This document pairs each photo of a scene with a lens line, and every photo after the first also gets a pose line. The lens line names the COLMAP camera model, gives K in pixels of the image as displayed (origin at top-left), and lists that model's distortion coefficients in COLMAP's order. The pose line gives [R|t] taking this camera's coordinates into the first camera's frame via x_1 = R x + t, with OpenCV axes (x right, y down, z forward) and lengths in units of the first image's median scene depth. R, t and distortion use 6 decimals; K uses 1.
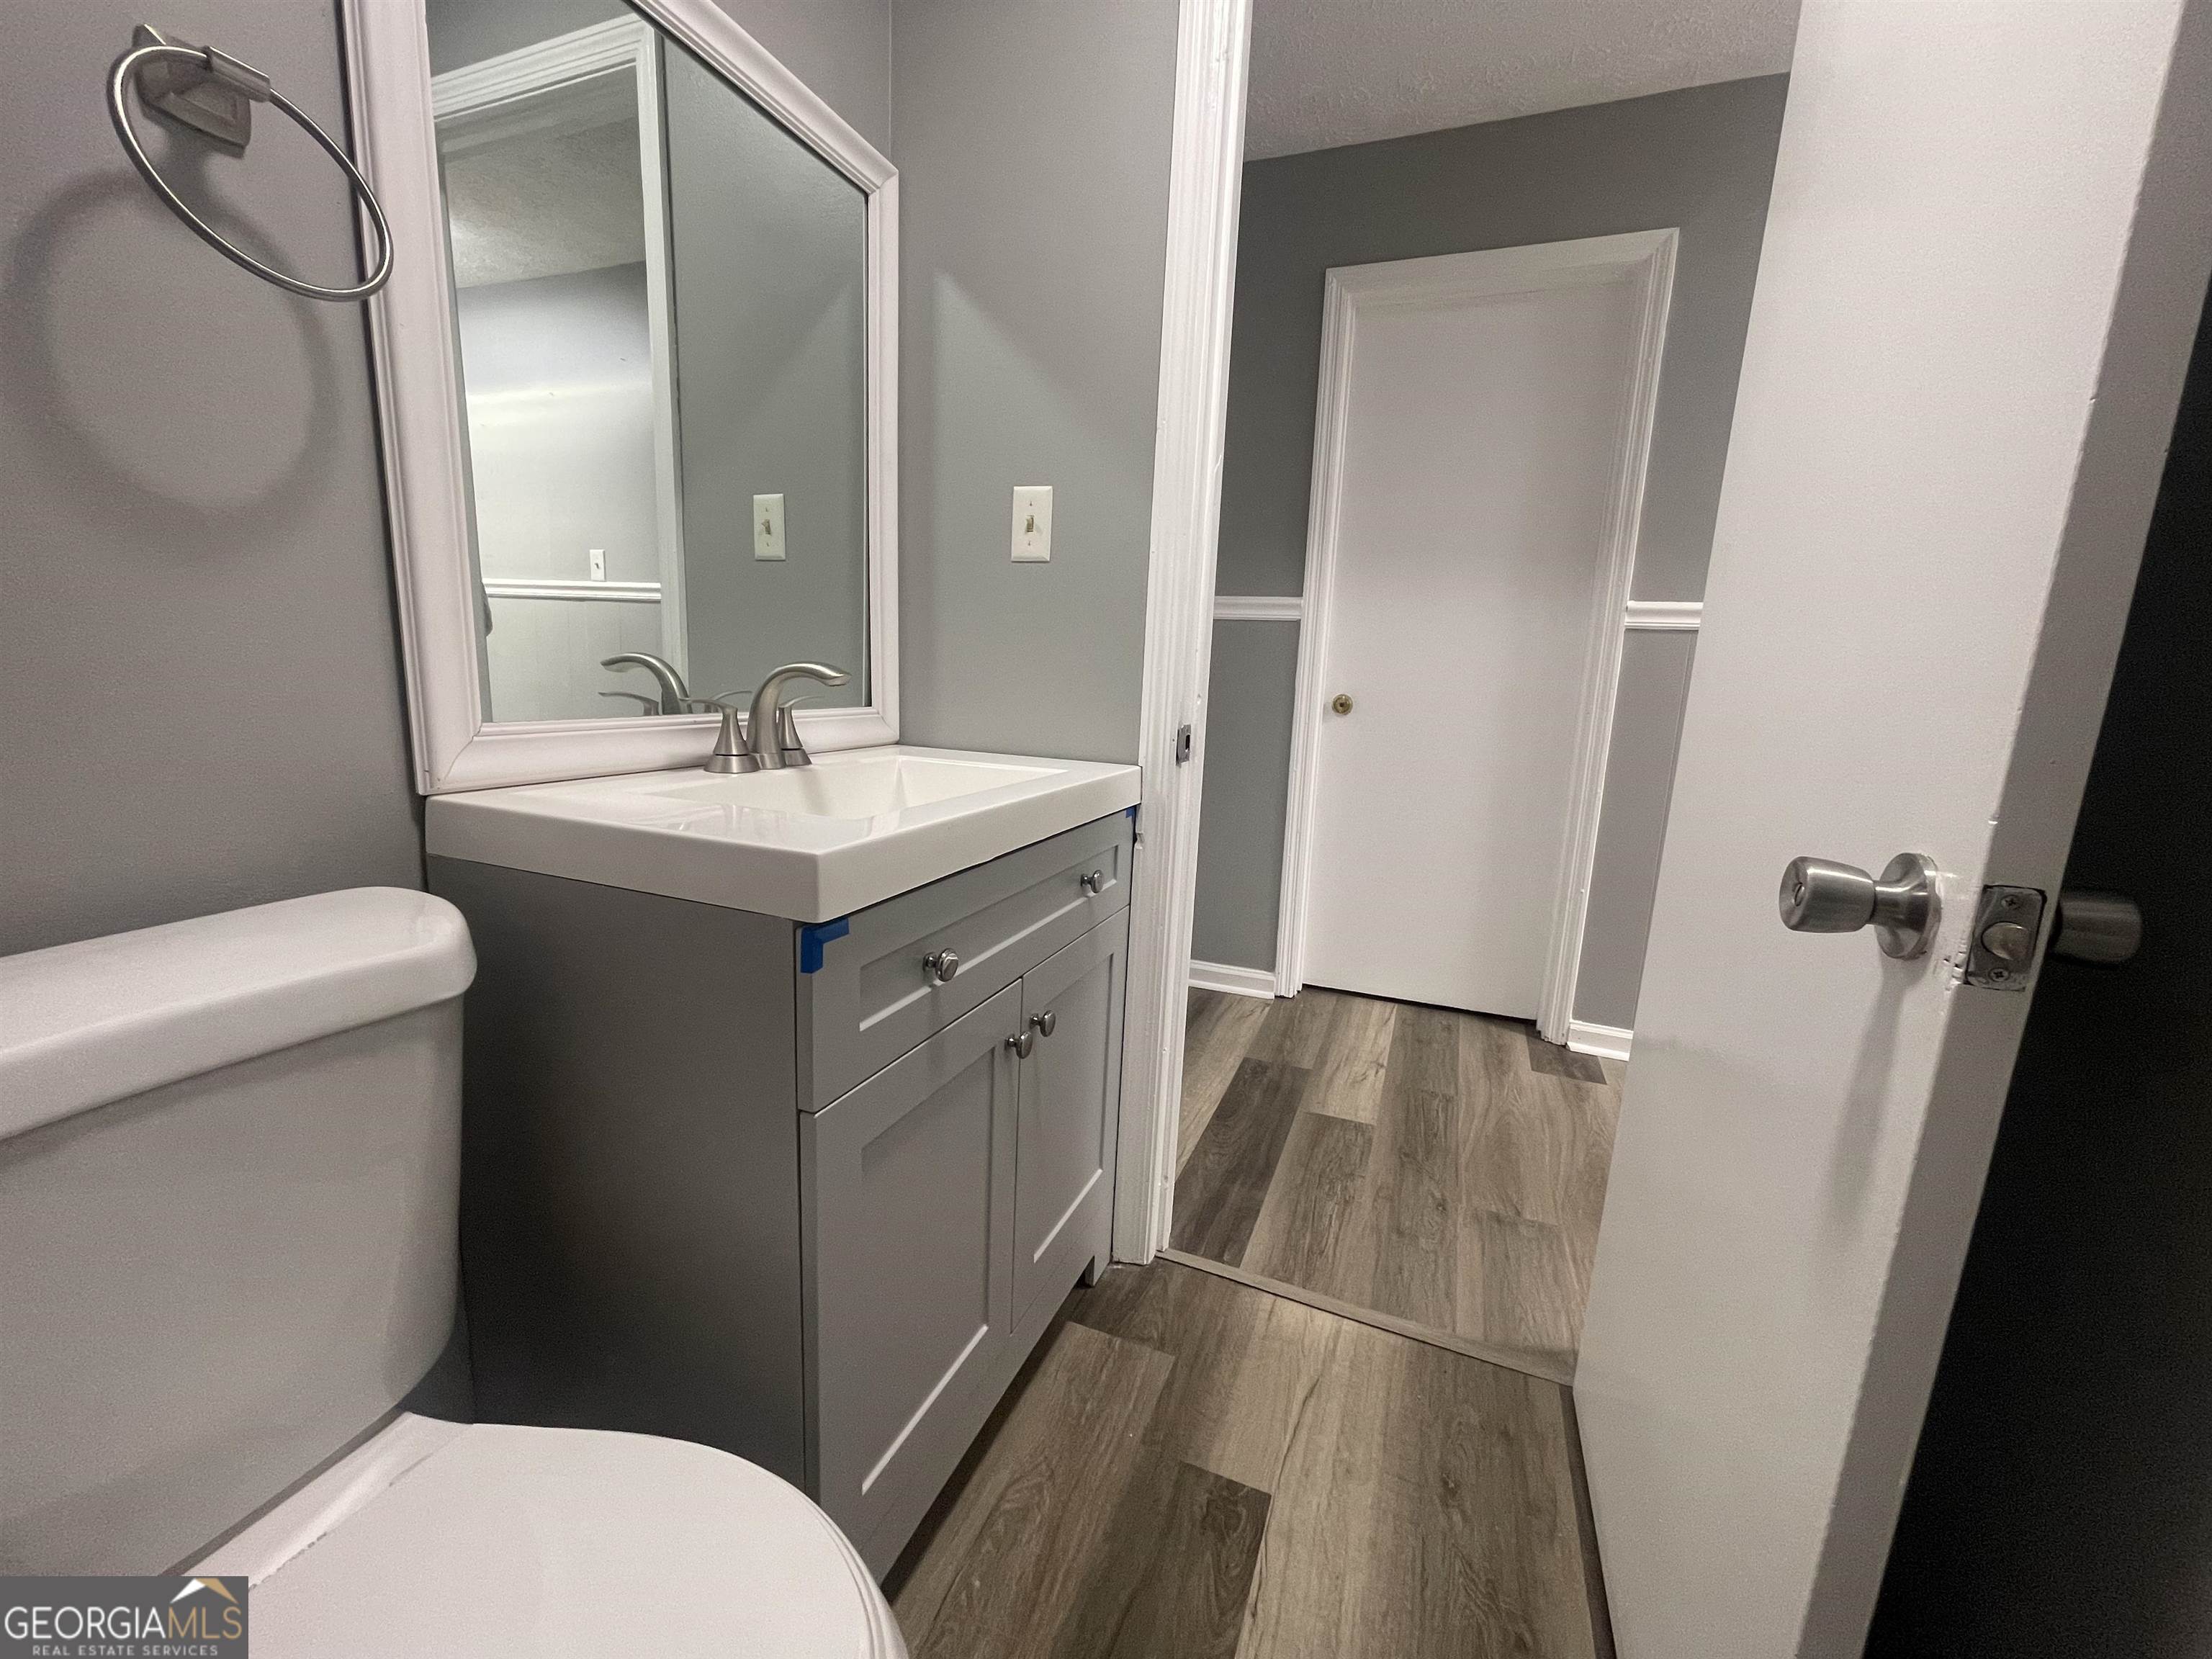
lens RADIAL K [[889.1, 0, 1106.0], [0, 889.1, 829.5], [0, 0, 1]] dist [0.000397, 0.000080]
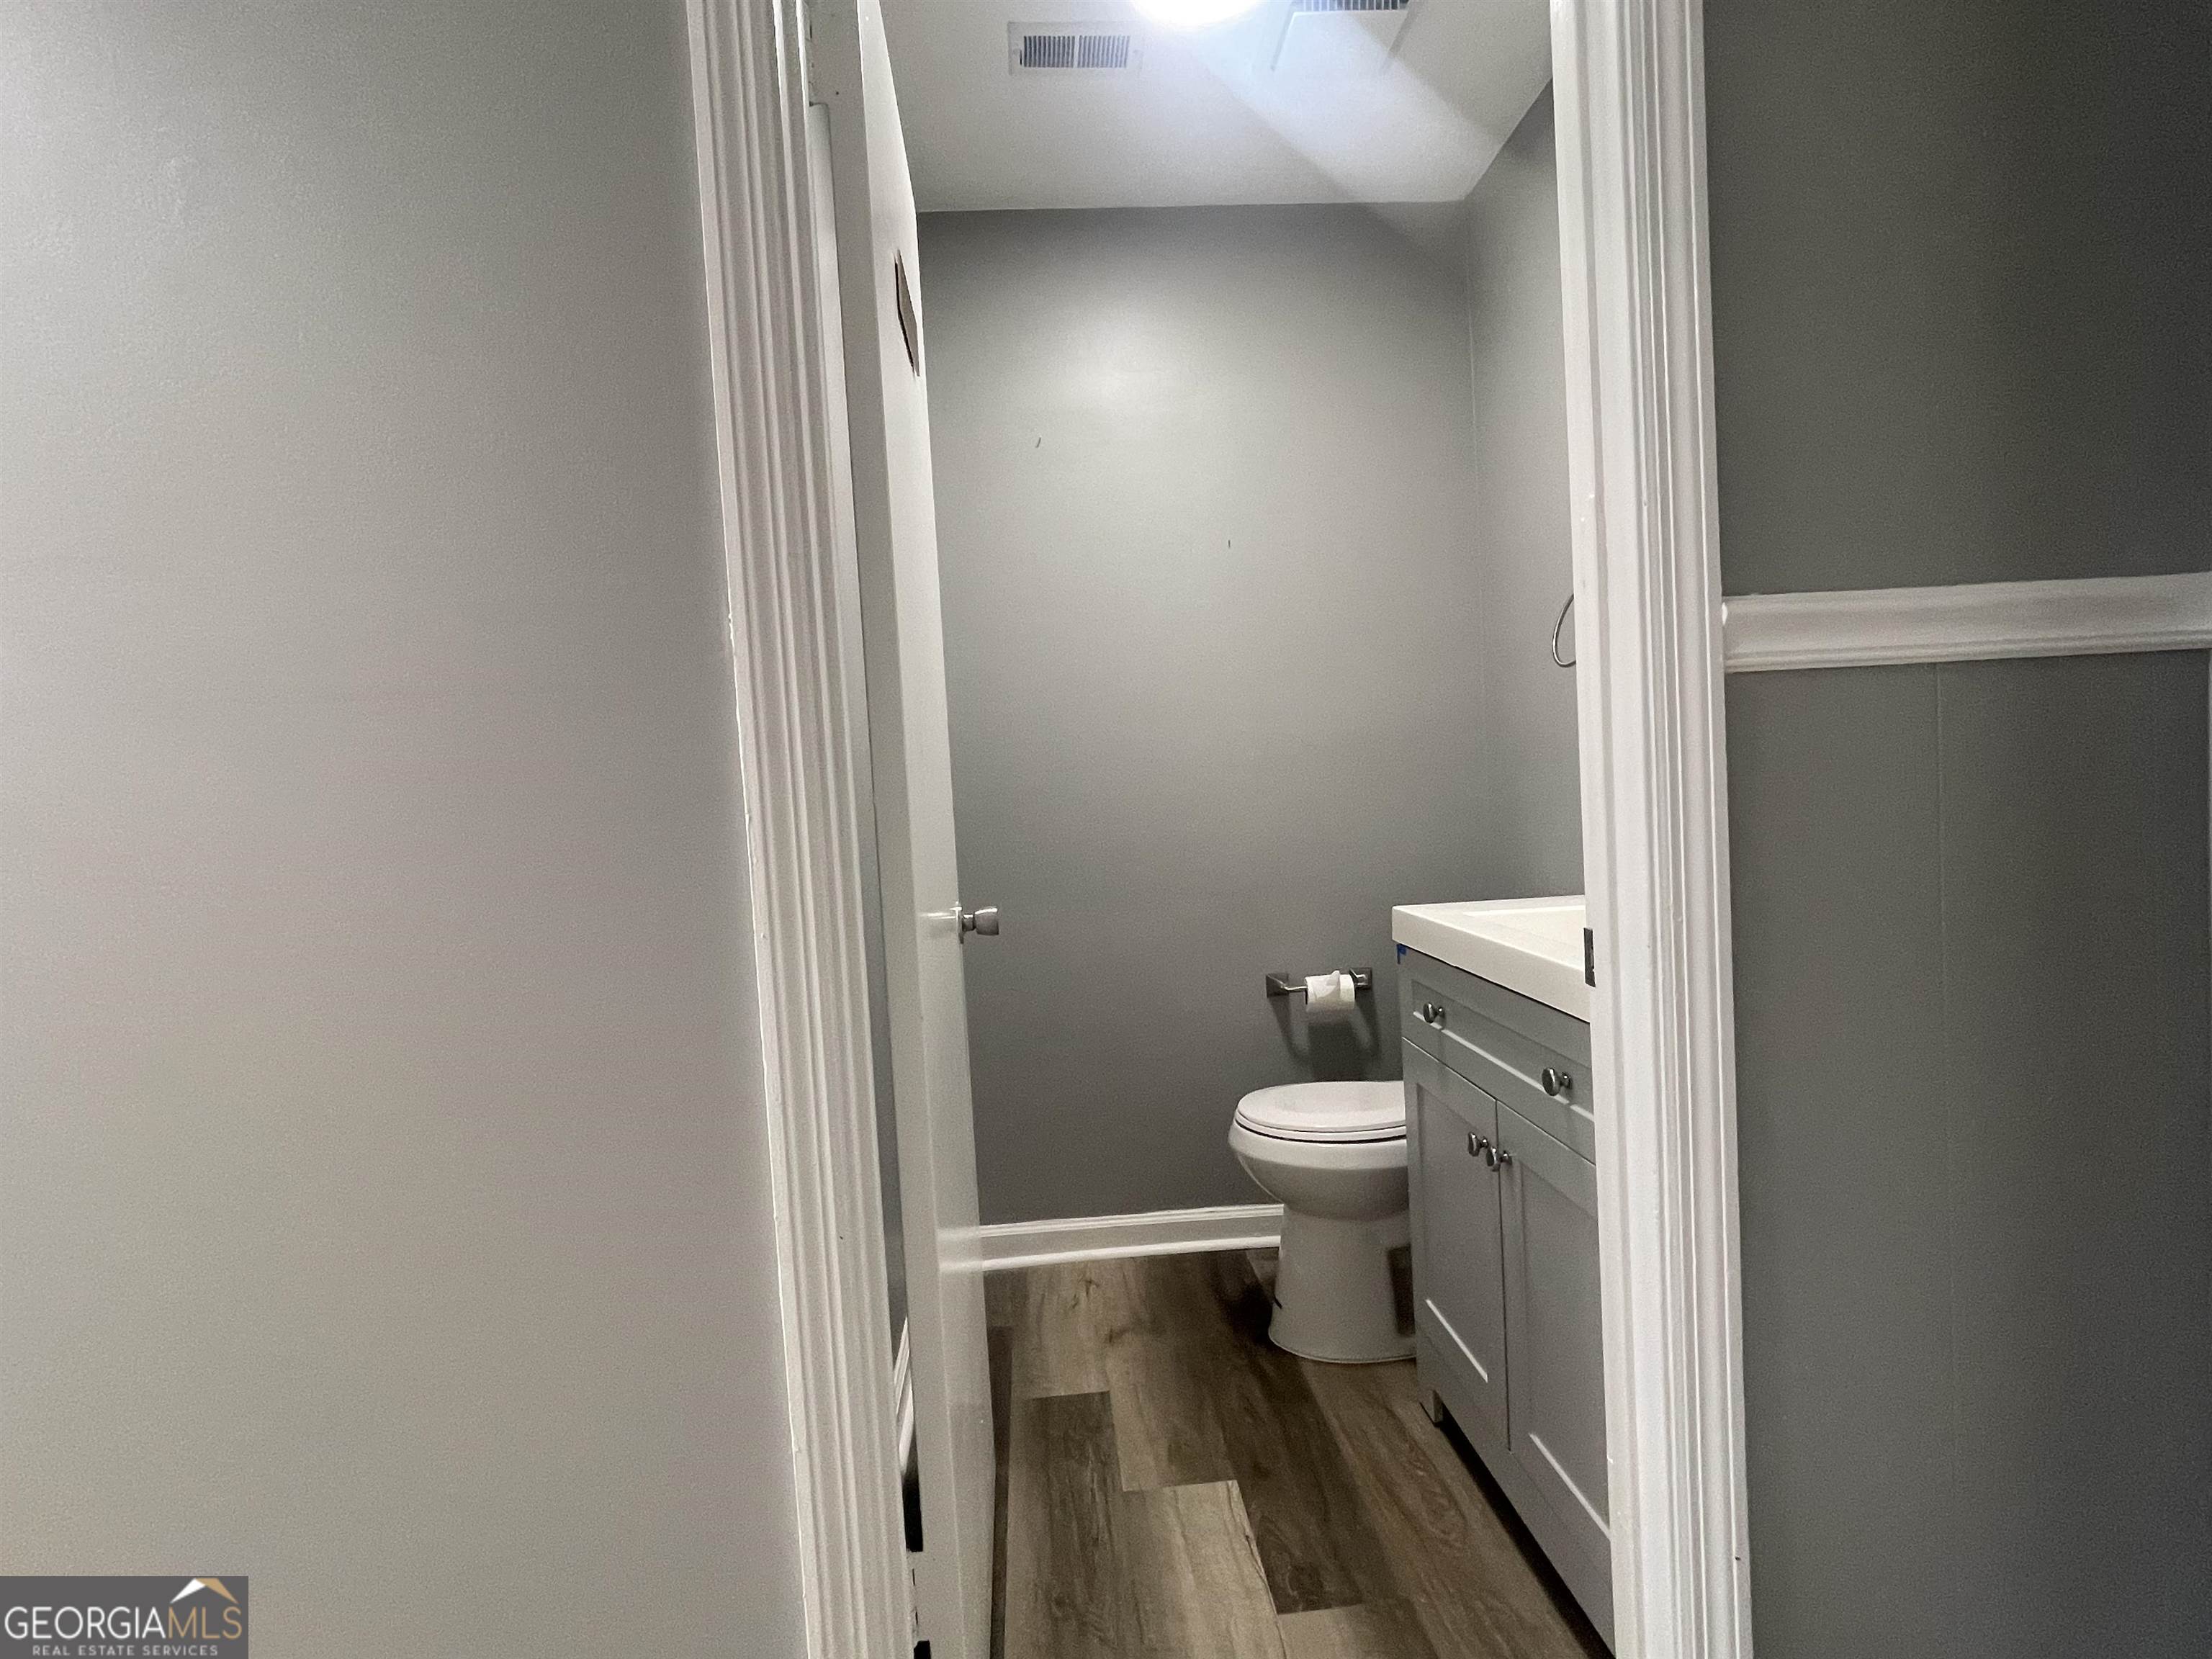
lens RADIAL K [[1090.2, 0, 1116.4], [0, 1090.2, 829.2], [0, 0, 1]] dist [0.003351, -0.000058]
pose [[-0.896747, 0.017843, -0.442183, 0.949712], [-0.075035, 0.978589, 0.191659, -0.398347], [0.436136, 0.205049, -0.876208, 1.943627]]
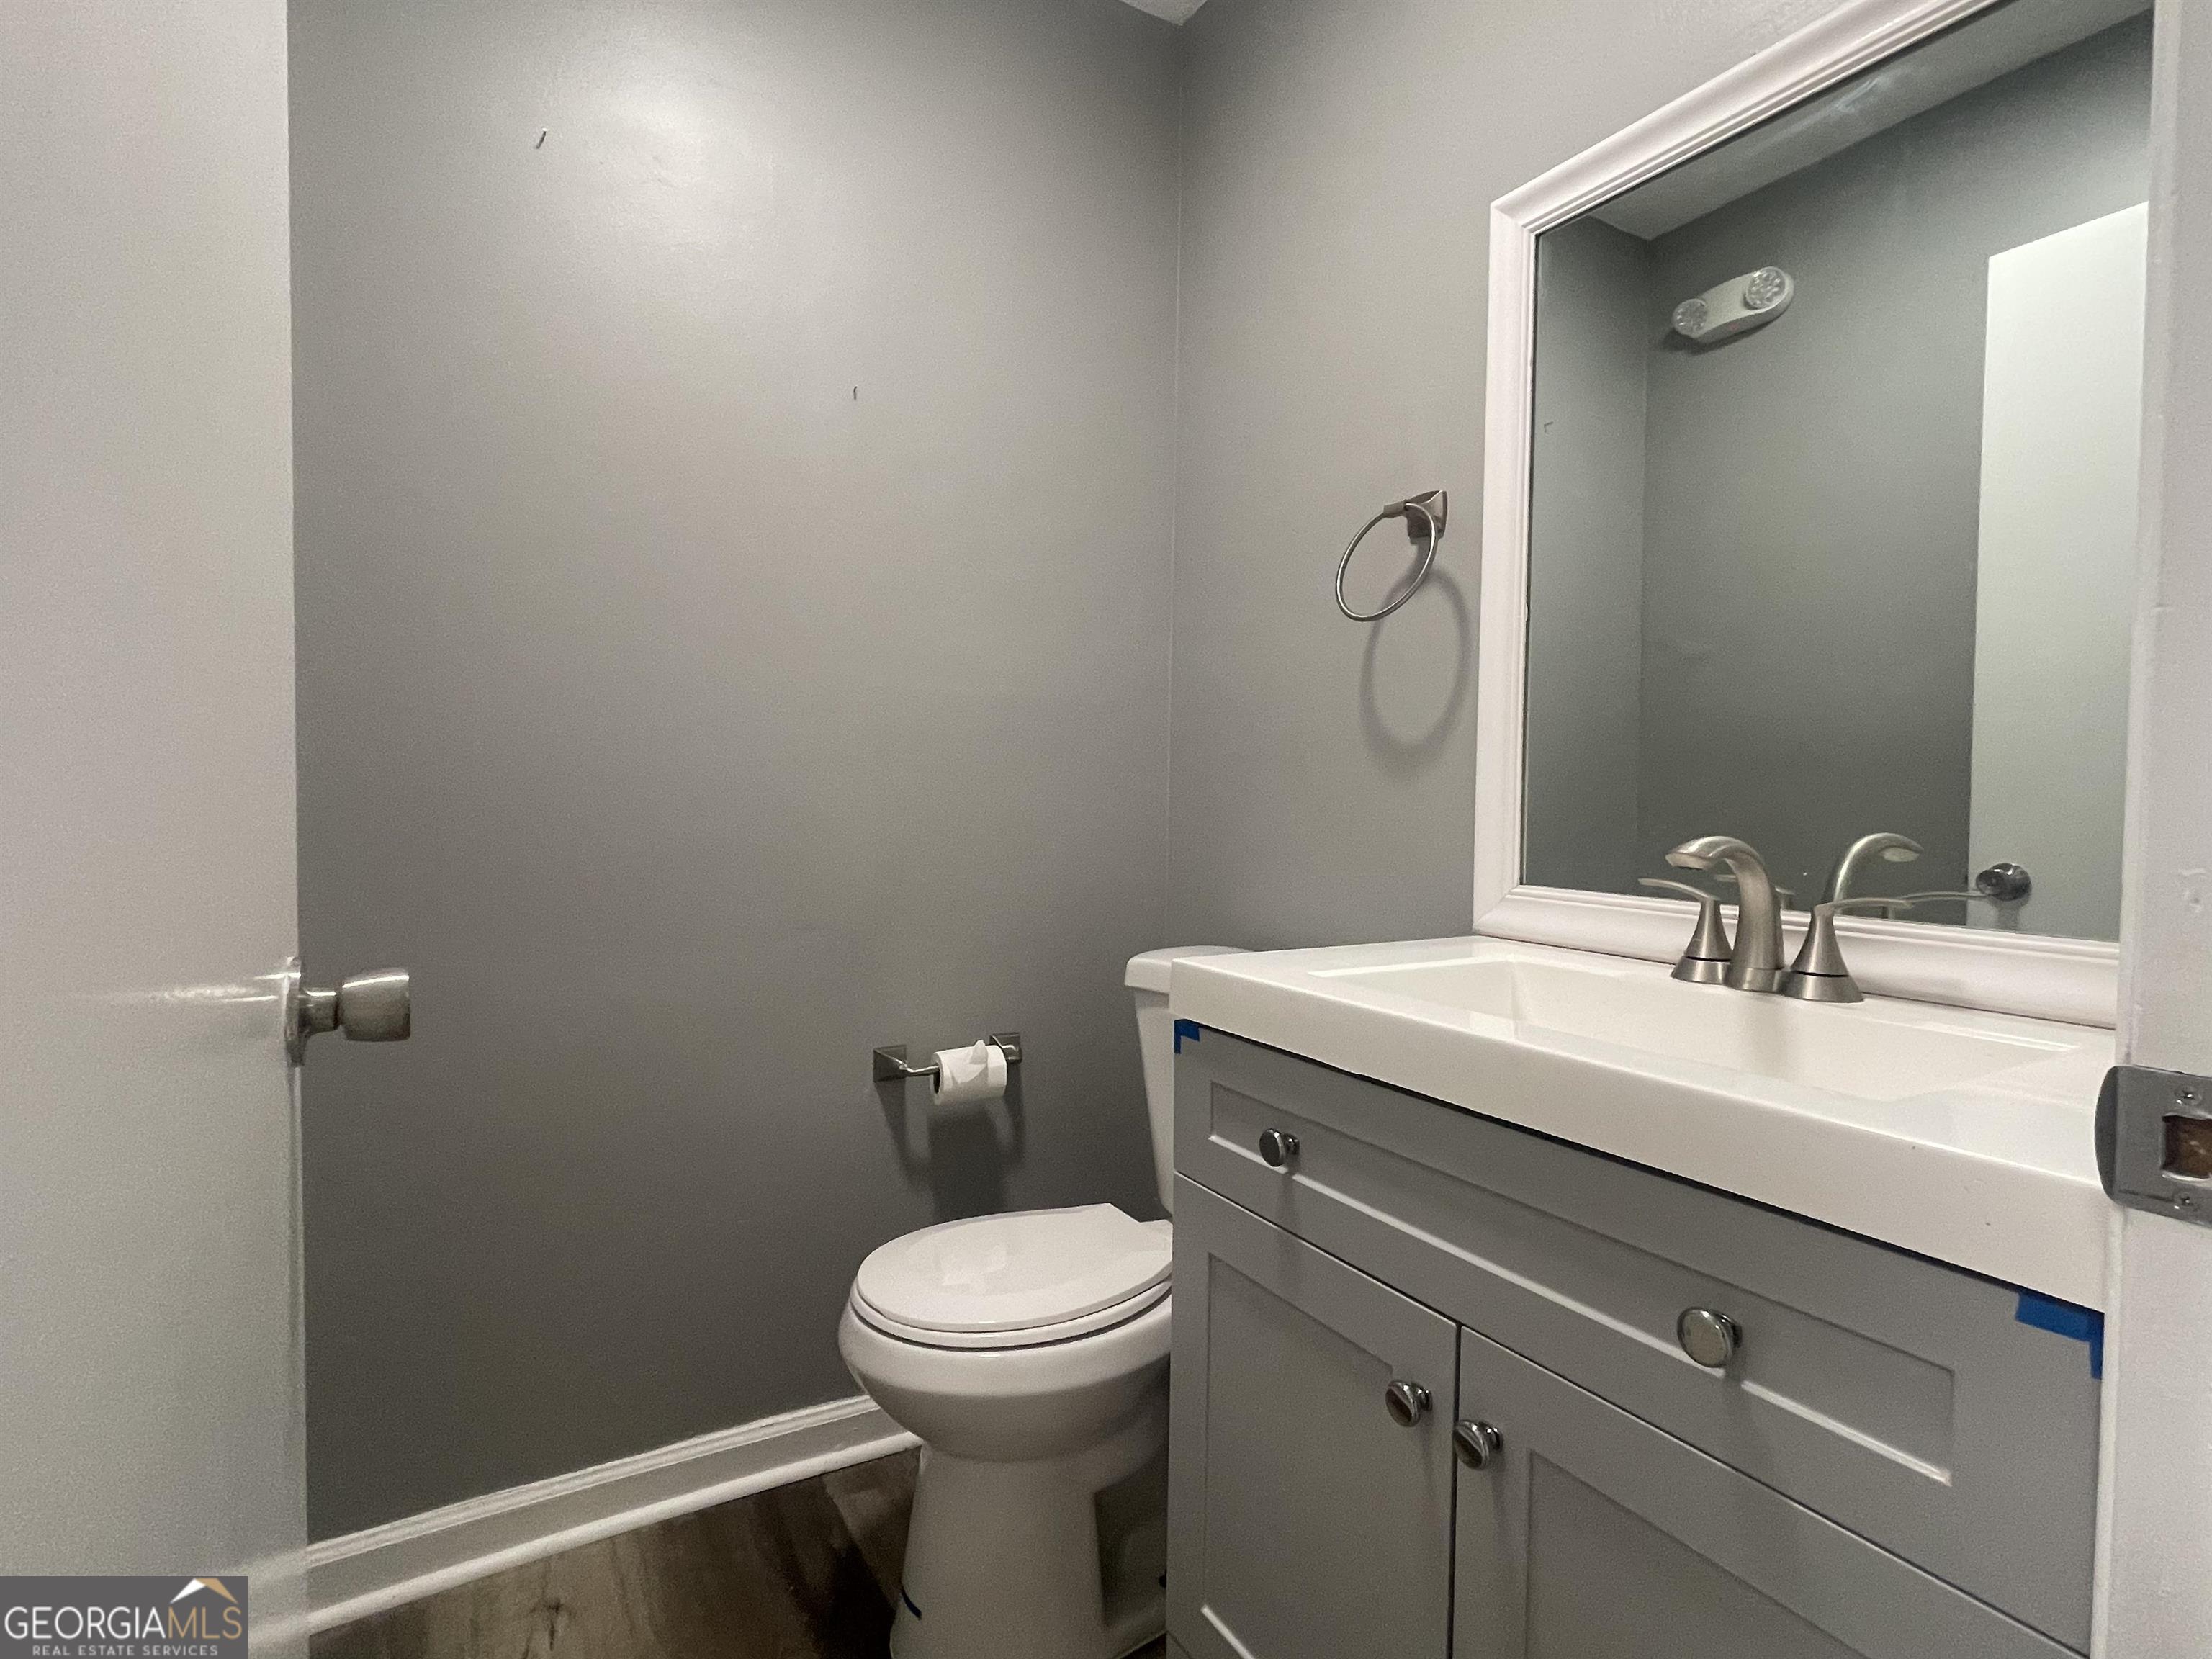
lens RADIAL K [[1094.1, 0, 1102.3], [0, 1094.1, 825.3], [0, 0, 1]] dist [-0.006332, 0.006555]
pose [[-0.607051, -0.031852, -0.794024, 0.694788], [-0.190096, 0.976007, 0.106181, -0.215126], [0.771591, 0.215398, -0.598541, 1.245856]]
